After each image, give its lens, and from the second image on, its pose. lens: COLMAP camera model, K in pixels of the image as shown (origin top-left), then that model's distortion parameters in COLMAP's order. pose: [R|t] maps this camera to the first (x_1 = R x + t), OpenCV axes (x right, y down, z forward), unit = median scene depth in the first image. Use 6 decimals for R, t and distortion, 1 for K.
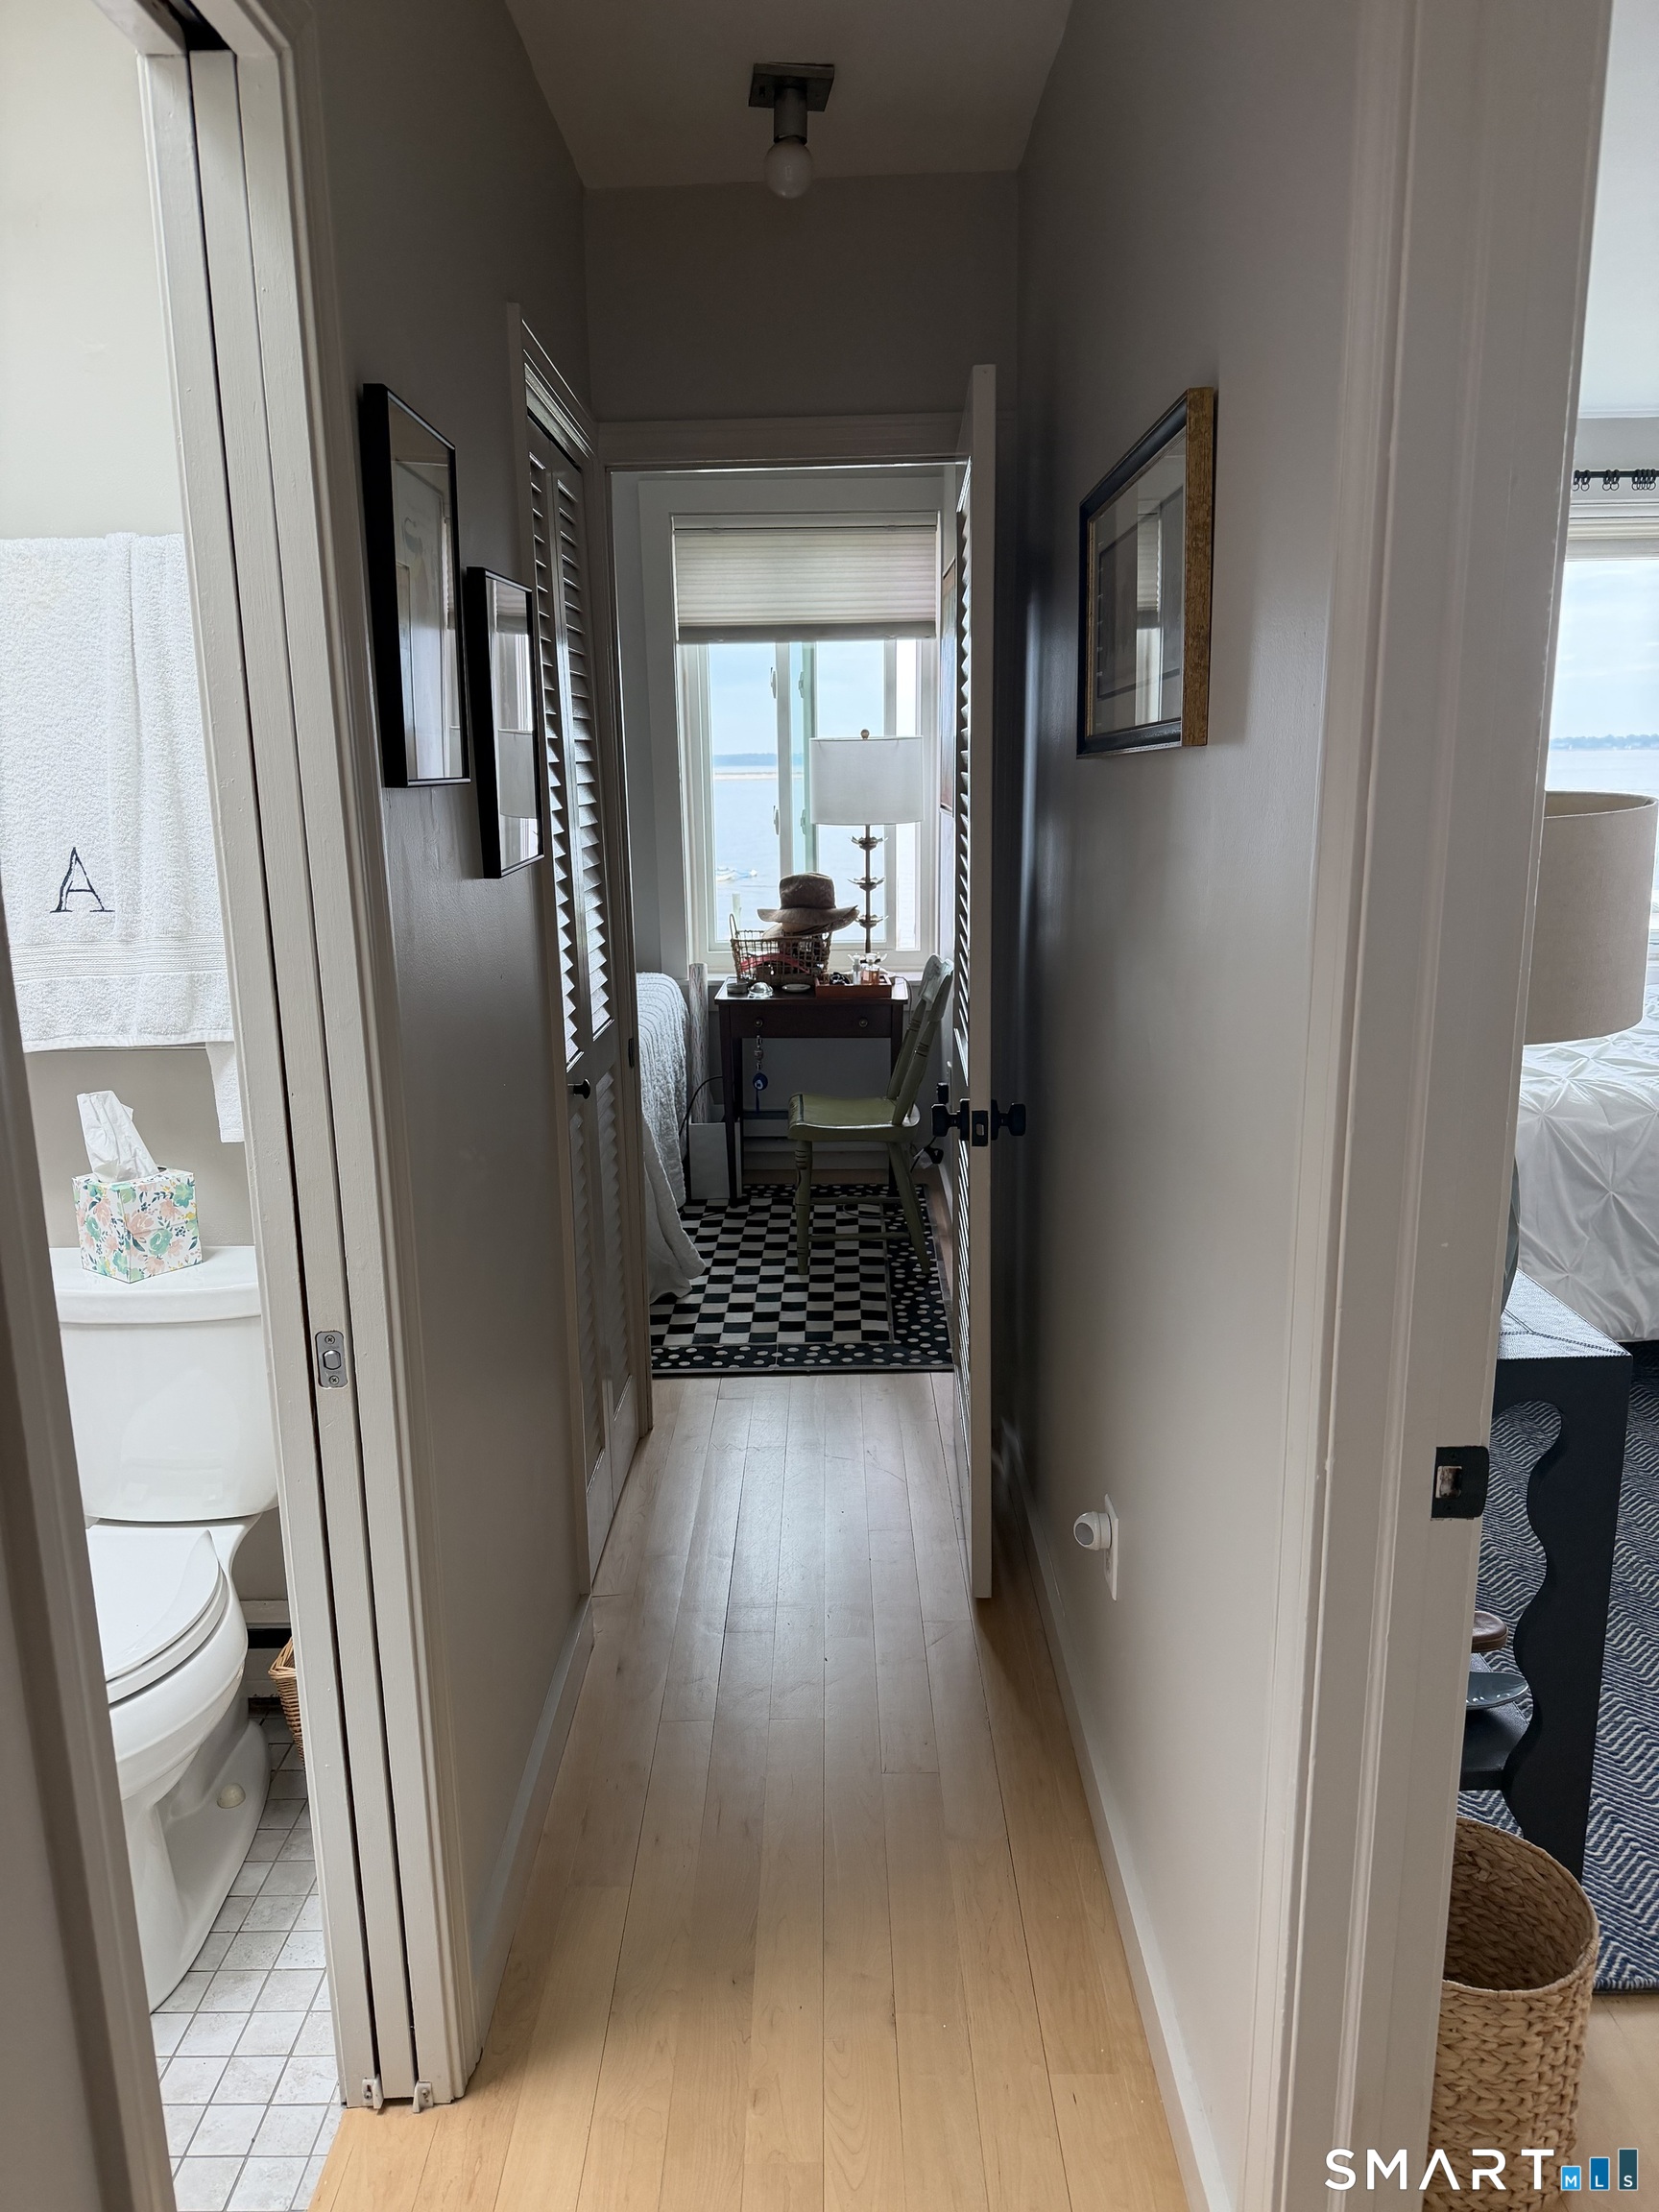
lens RADIAL K [[1557.6, 0, 845.1], [0, 1557.6, 1105.5], [0, 0, 1]] dist [0.041408, -0.056861]
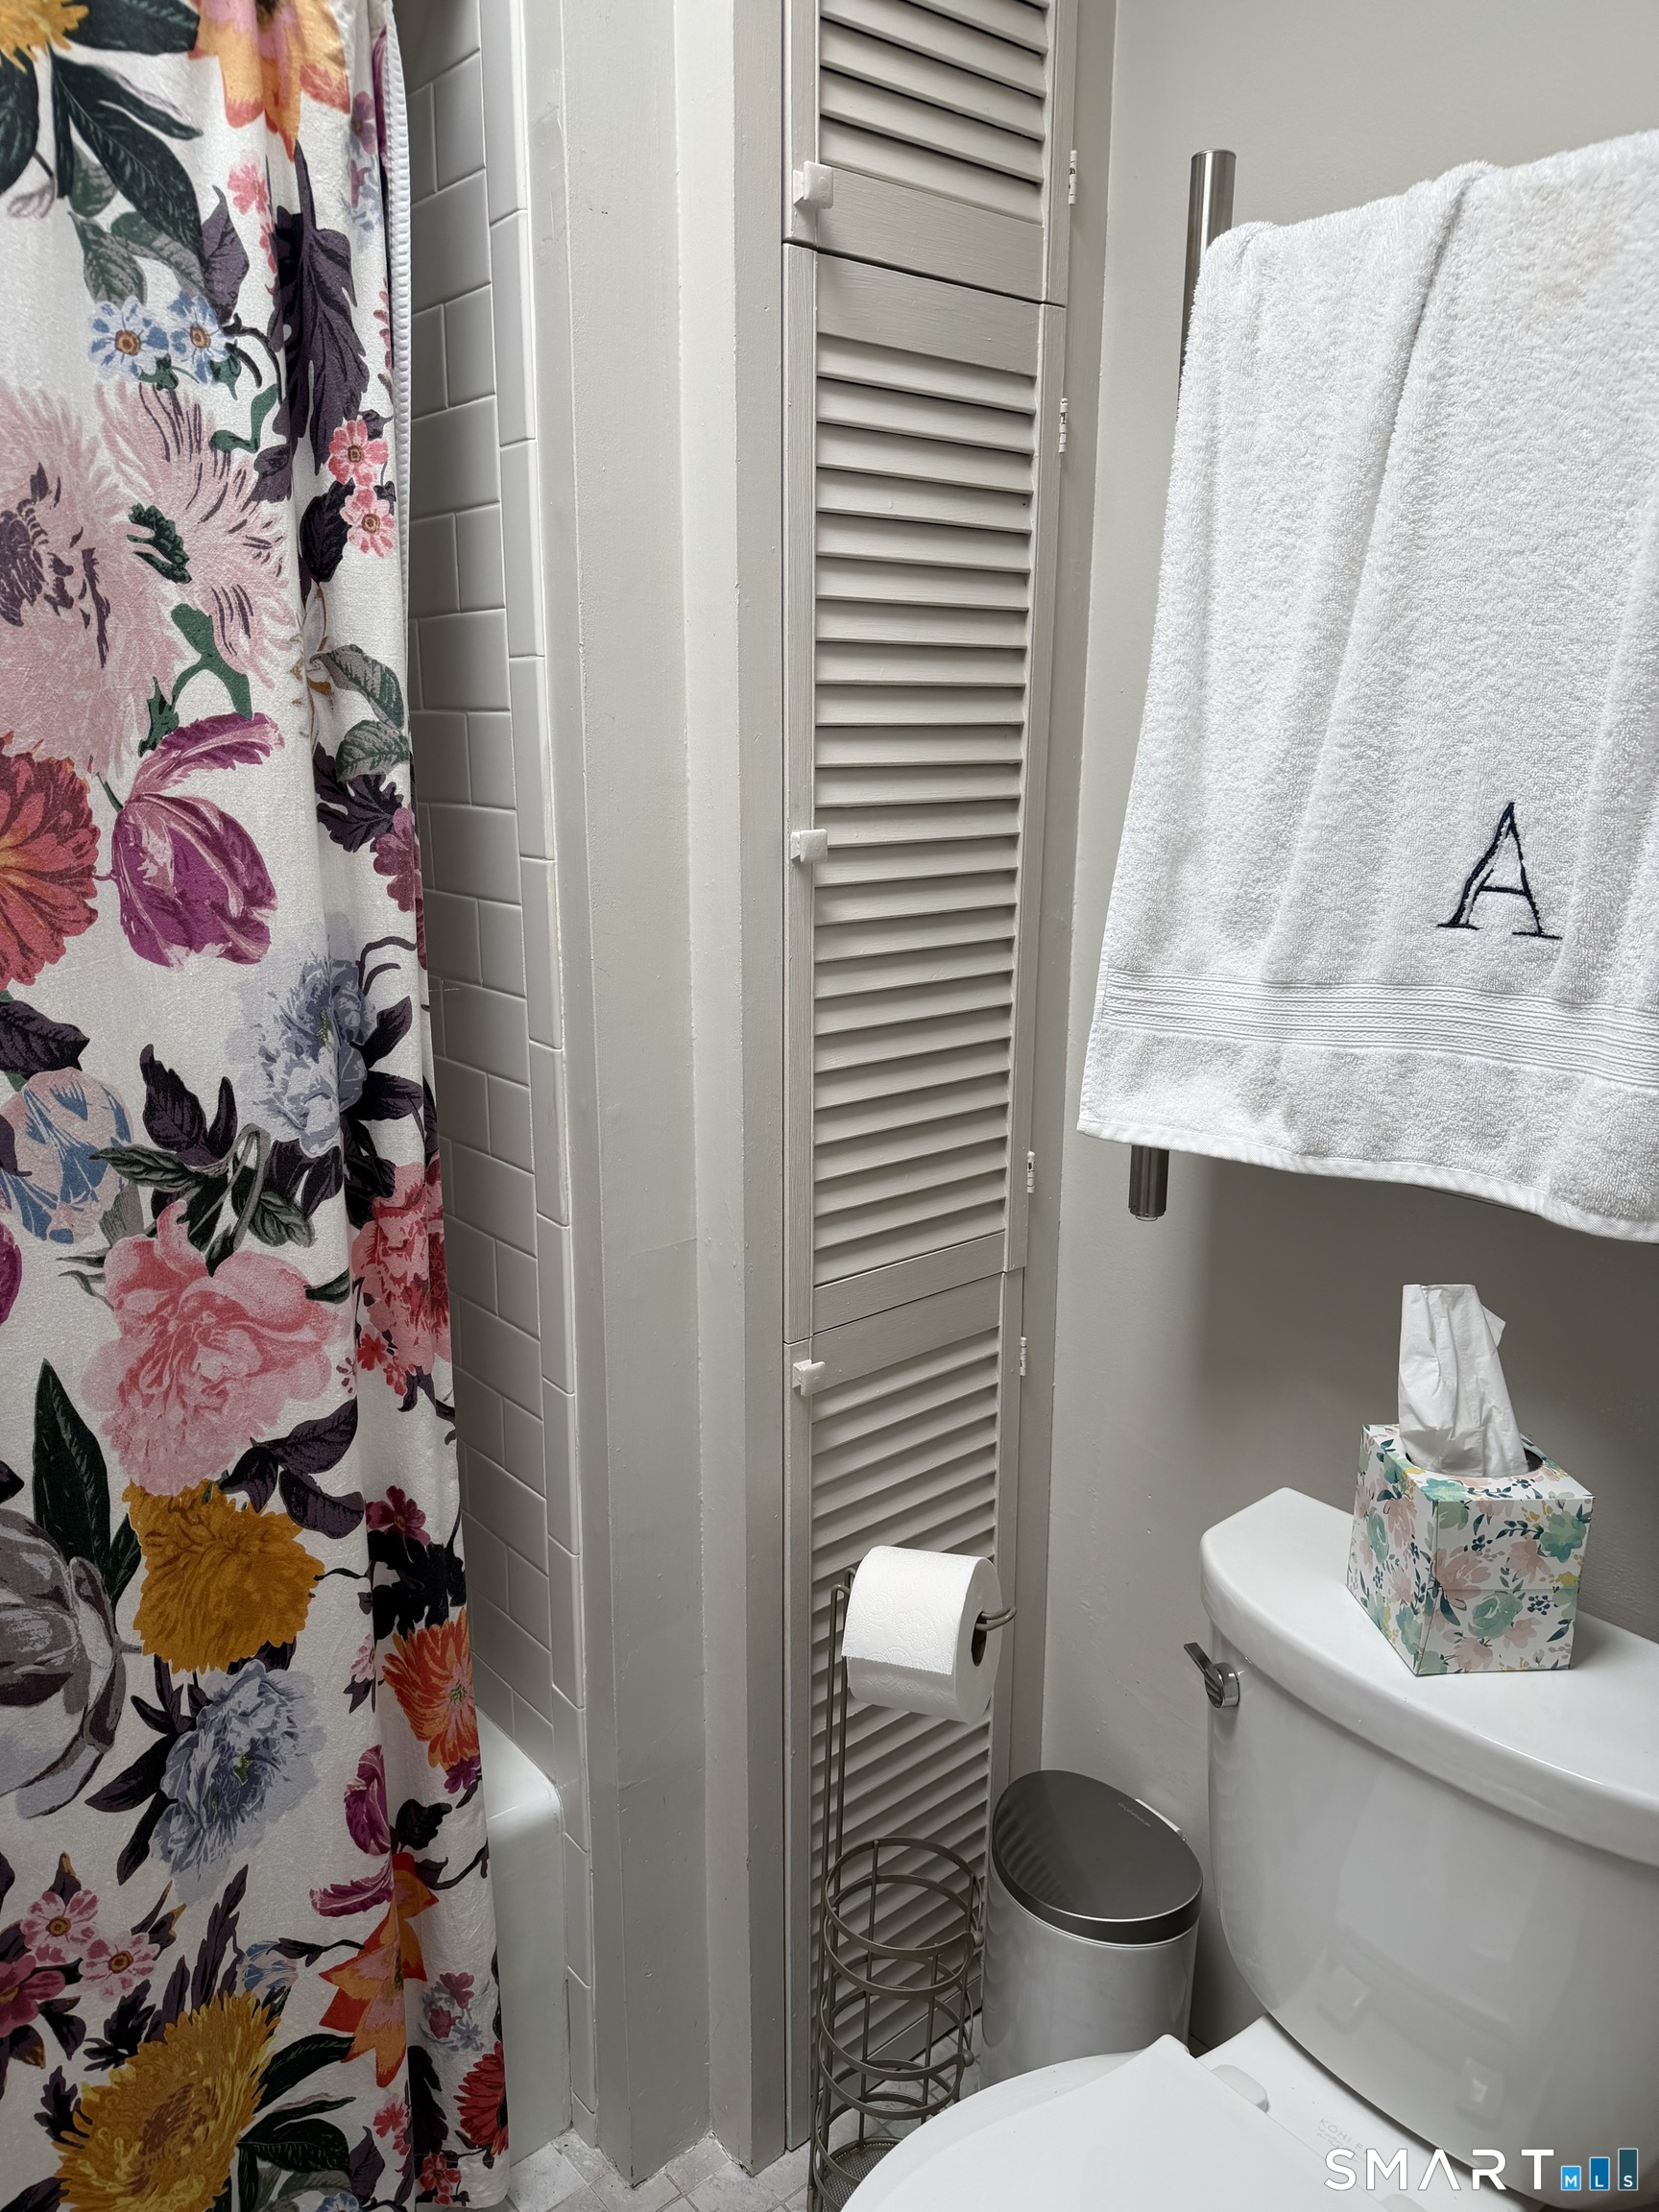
lens RADIAL K [[1557.6, 0, 821.5], [0, 1557.6, 1112.9], [0, 0, 1]] dist [0.041408, -0.056861]
pose [[0.637058, 0.208954, -0.741954, -0.239376], [-0.176908, 0.976498, 0.123110, -0.090504], [0.750241, 0.052829, 0.659051, 0.508859]]
